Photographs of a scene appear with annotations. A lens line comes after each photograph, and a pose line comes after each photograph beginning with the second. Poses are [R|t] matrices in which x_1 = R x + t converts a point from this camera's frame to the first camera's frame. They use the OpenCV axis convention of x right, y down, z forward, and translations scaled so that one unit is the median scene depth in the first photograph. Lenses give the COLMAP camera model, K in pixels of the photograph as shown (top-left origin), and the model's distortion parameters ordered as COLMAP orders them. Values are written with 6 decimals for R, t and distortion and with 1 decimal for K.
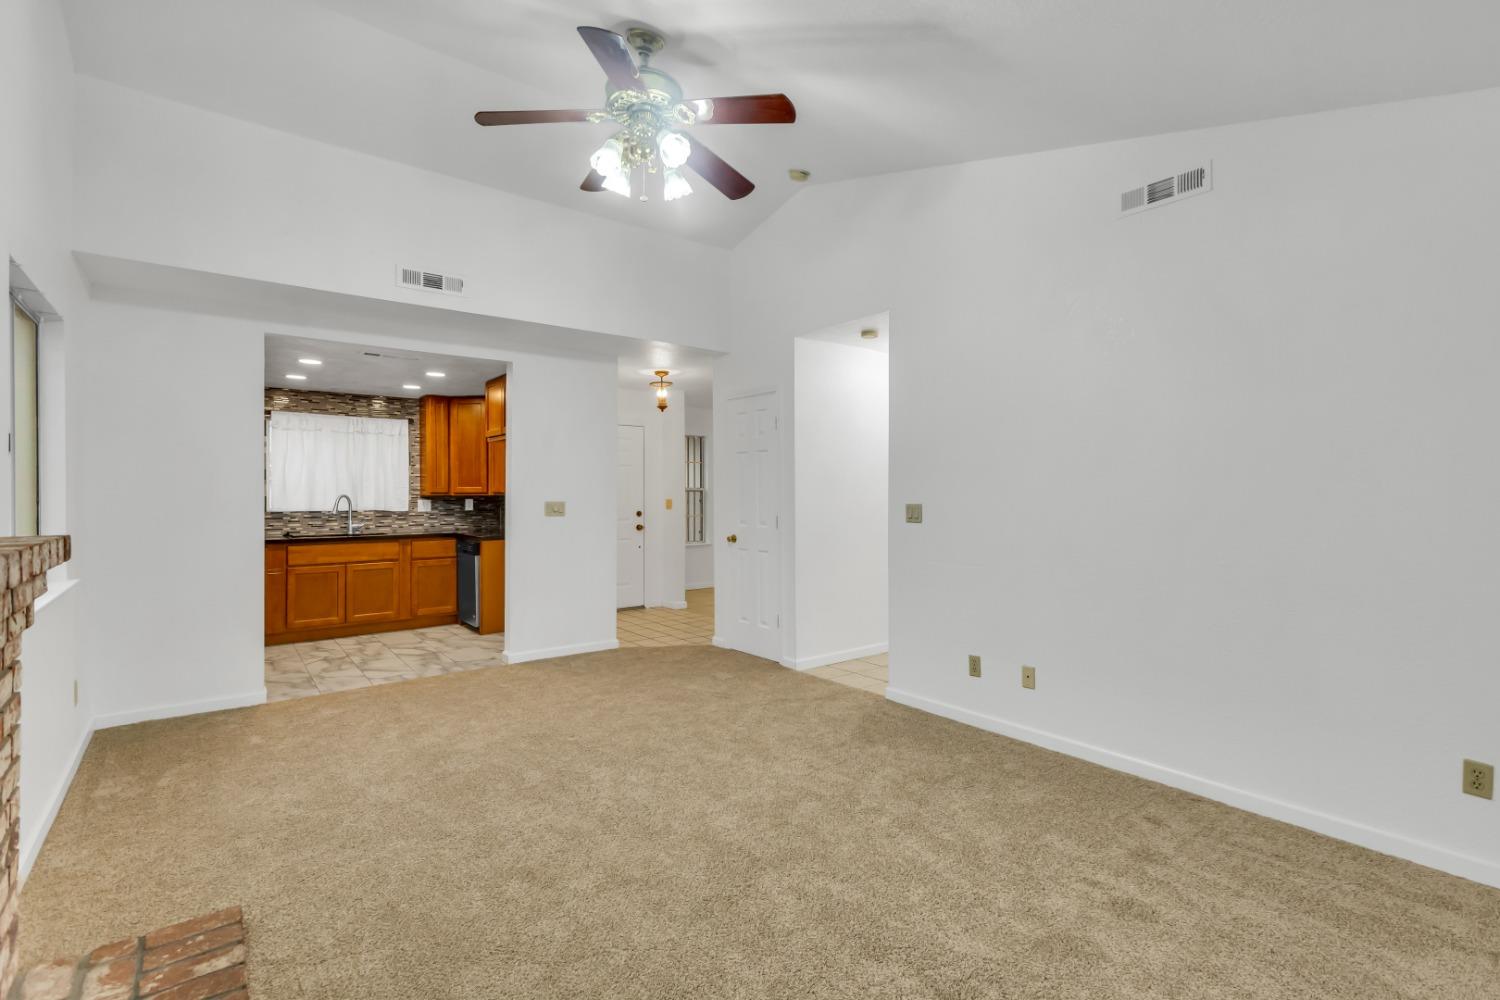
lens RADIAL K [[685.5, 0, 777.7], [0, 685.5, 487.8], [0, 0, 1]] dist [0.000530, -0.000099]
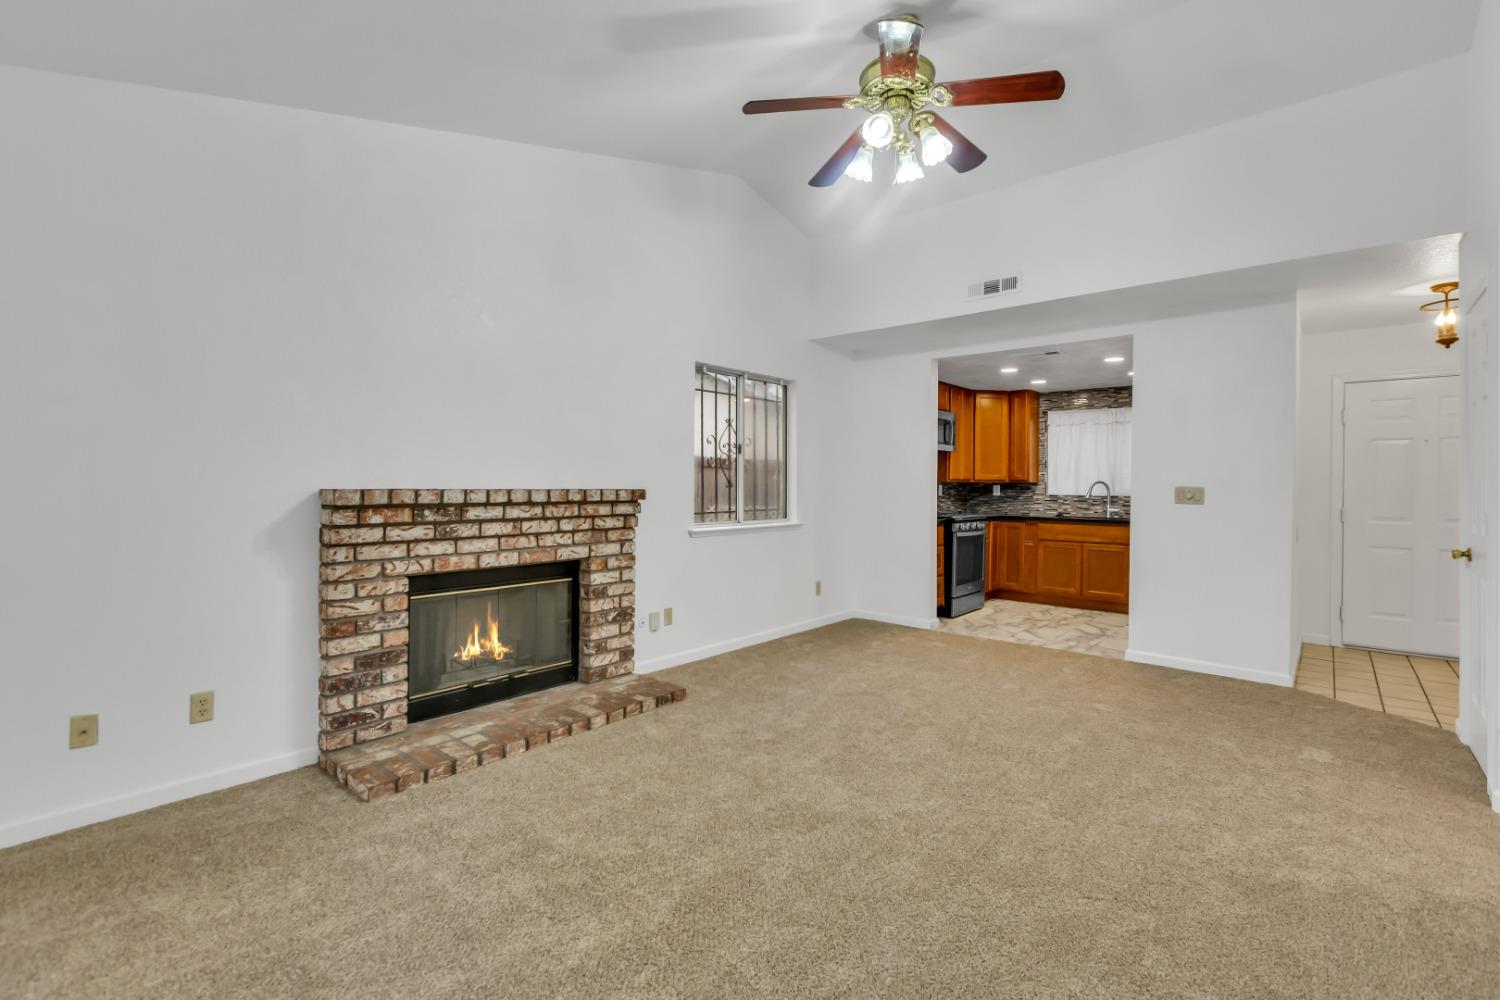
lens RADIAL K [[685.5, 0, 749.8], [0, 685.5, 488.0], [0, 0, 1]] dist [0.000530, -0.000099]
pose [[0.168265, 0.009130, -0.985700, 0.342090], [-0.001513, 0.999958, 0.009004, 0.012219], [0.985741, -0.000024, 0.168272, 0.264950]]
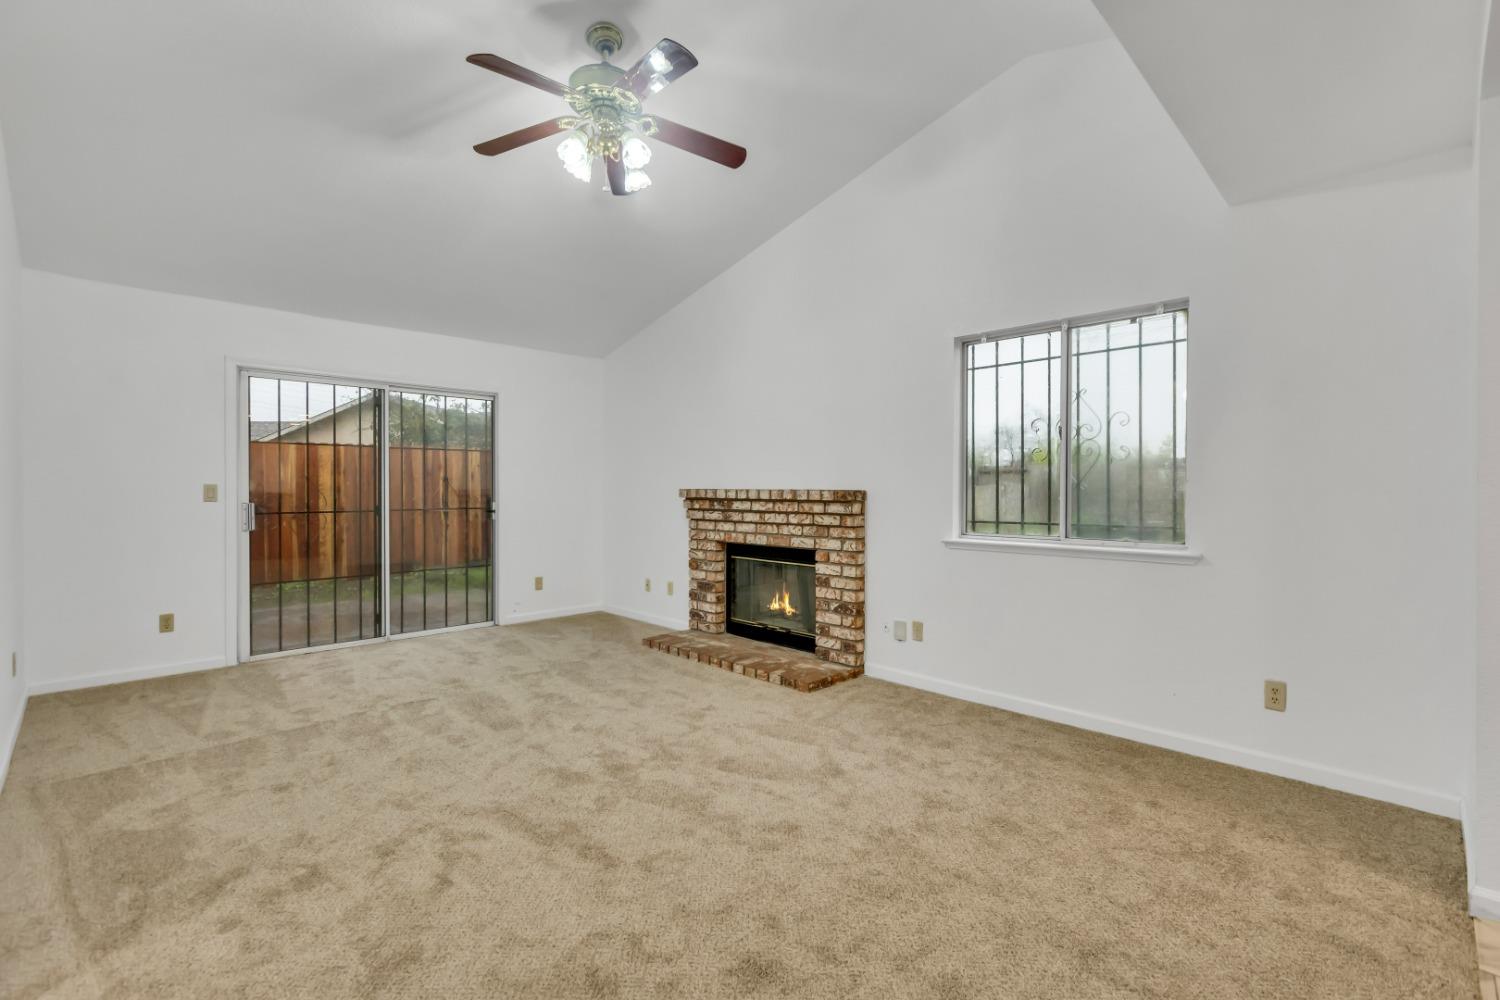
lens RADIAL K [[685.5, 0, 746.8], [0, 685.5, 500.8], [0, 0, 1]] dist [0.000530, -0.000099]
pose [[-0.997718, -0.000106, -0.067519, -0.150891], [-0.000913, 0.999928, 0.011926, 0.021535], [0.067512, 0.011961, -0.997647, 0.908473]]
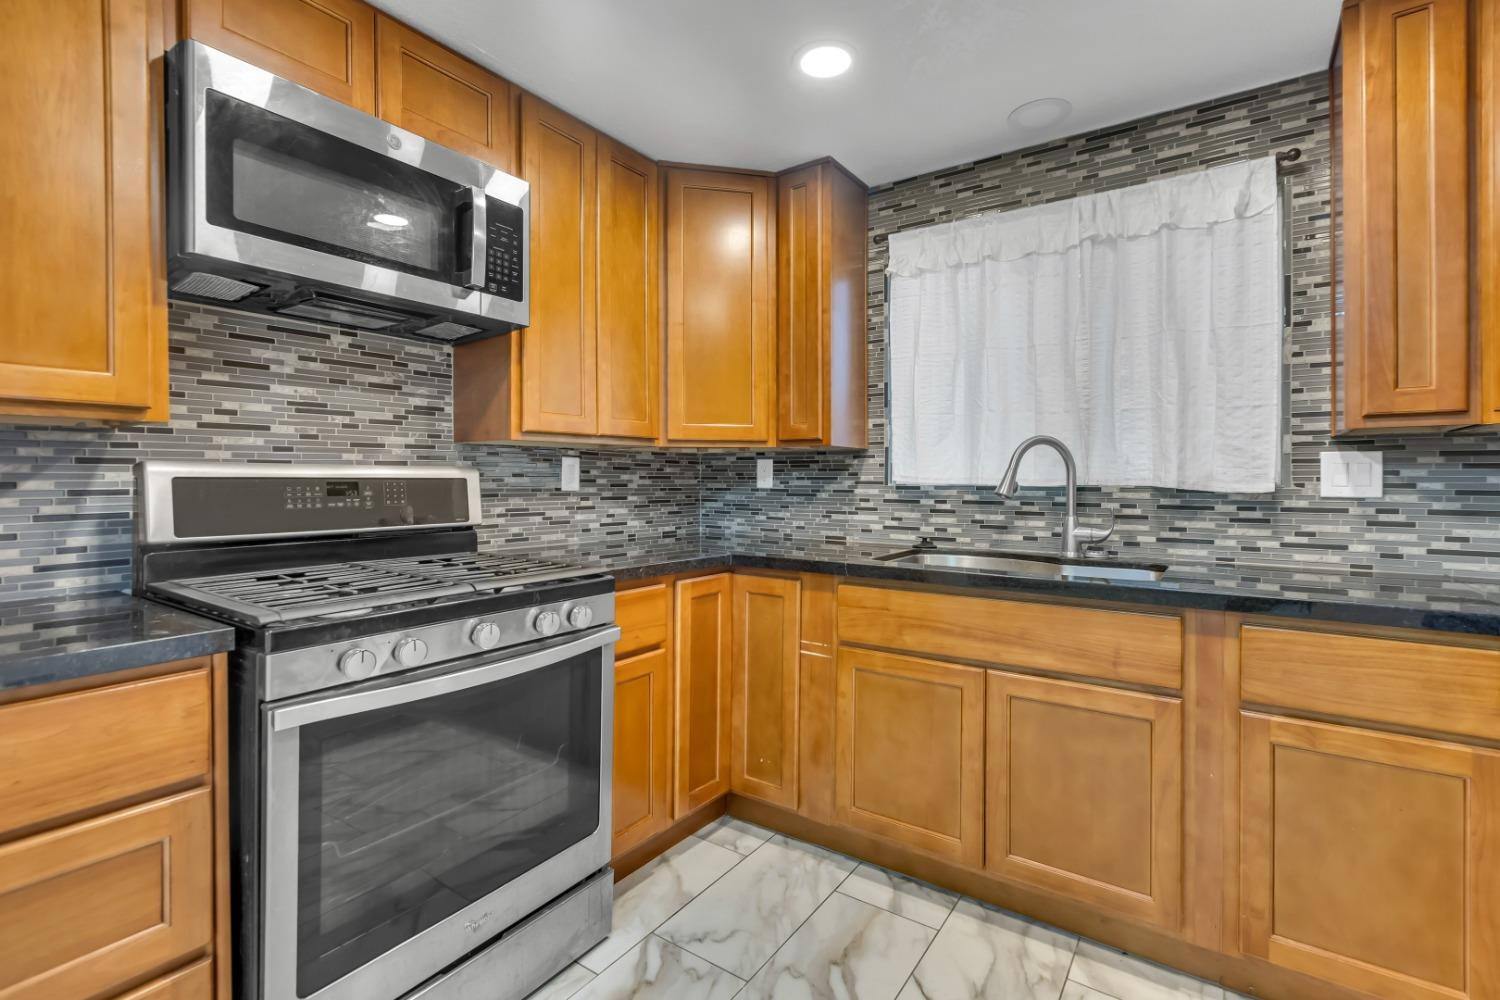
lens RADIAL K [[685.5, 0, 743.2], [0, 685.5, 479.6], [0, 0, 1]] dist [0.000530, -0.000099]
pose [[0.261215, 0.004564, -0.965270, -0.350937], [0.003733, 0.999977, 0.005738, 0.027775], [0.965273, -0.005103, 0.261192, 0.766530]]
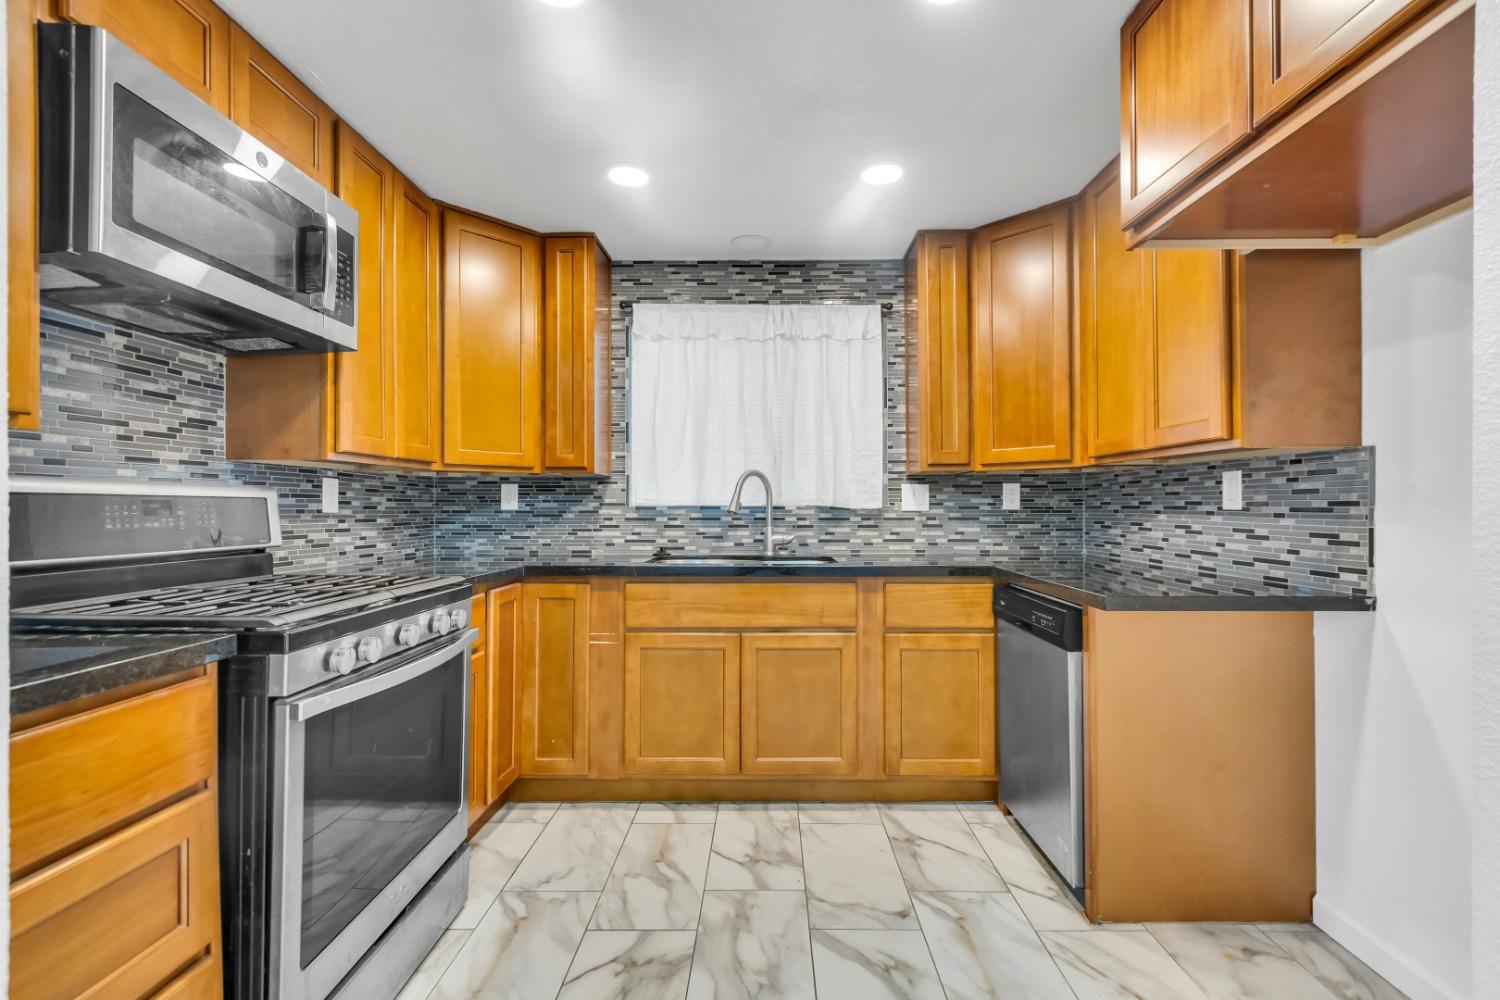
lens RADIAL K [[685.5, 0, 757.3], [0, 685.5, 496.5], [0, 0, 1]] dist [0.000530, -0.000099]
pose [[0.760069, -0.008325, -0.649789, -0.328385], [0.003616, 0.999957, -0.008582, 0.031107], [0.649833, 0.004173, 0.760066, 0.642986]]
